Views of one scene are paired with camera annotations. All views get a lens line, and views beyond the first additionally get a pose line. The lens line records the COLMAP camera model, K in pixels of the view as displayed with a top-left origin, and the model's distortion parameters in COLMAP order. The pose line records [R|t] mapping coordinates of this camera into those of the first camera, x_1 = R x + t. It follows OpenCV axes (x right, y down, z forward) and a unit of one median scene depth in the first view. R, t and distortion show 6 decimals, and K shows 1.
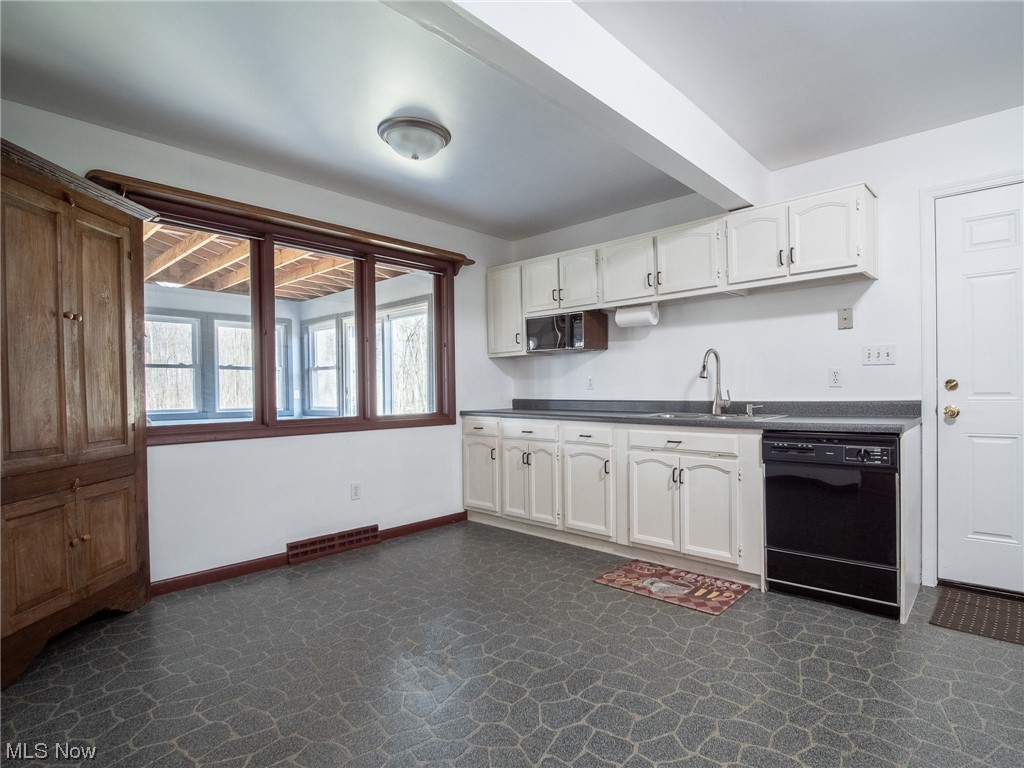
lens RADIAL K [[517.2, 0, 543.7], [0, 517.2, 400.4], [0, 0, 1]] dist [-0.004738, -0.000537]
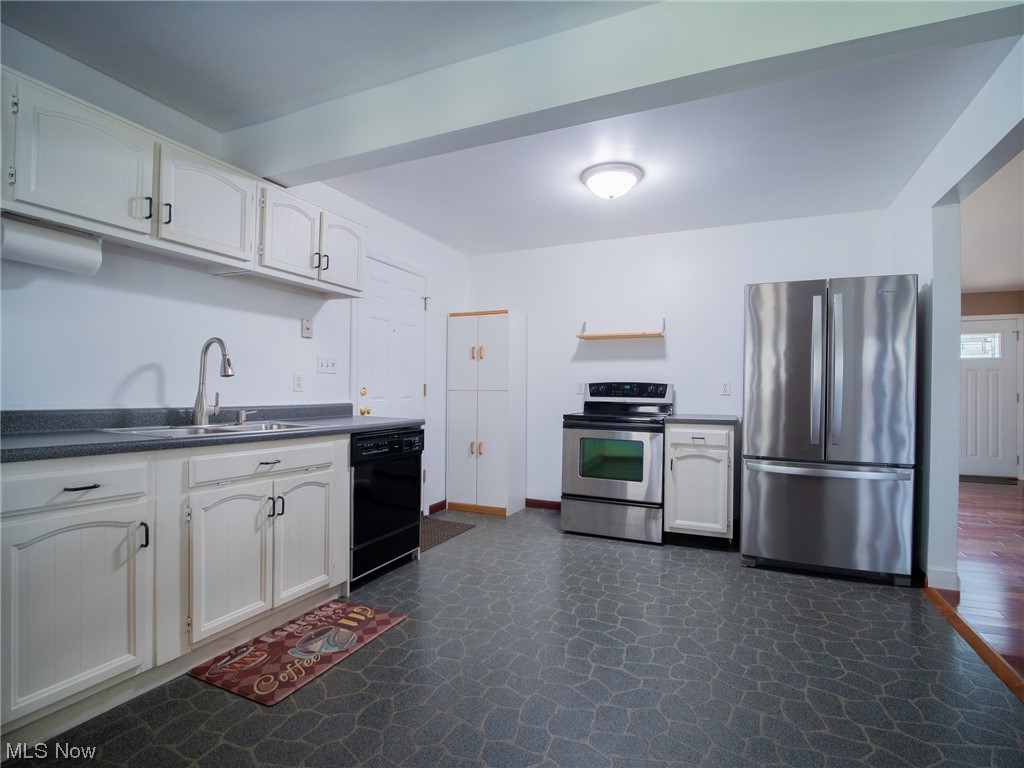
lens RADIAL K [[517.2, 0, 511.3], [0, 517.2, 387.4], [0, 0, 1]] dist [-0.004738, -0.000537]
pose [[-0.312317, 0.017809, 0.949811, -0.585564], [0.007820, 0.999839, -0.016176, -0.013394], [-0.949946, 0.002375, -0.312406, 0.938521]]
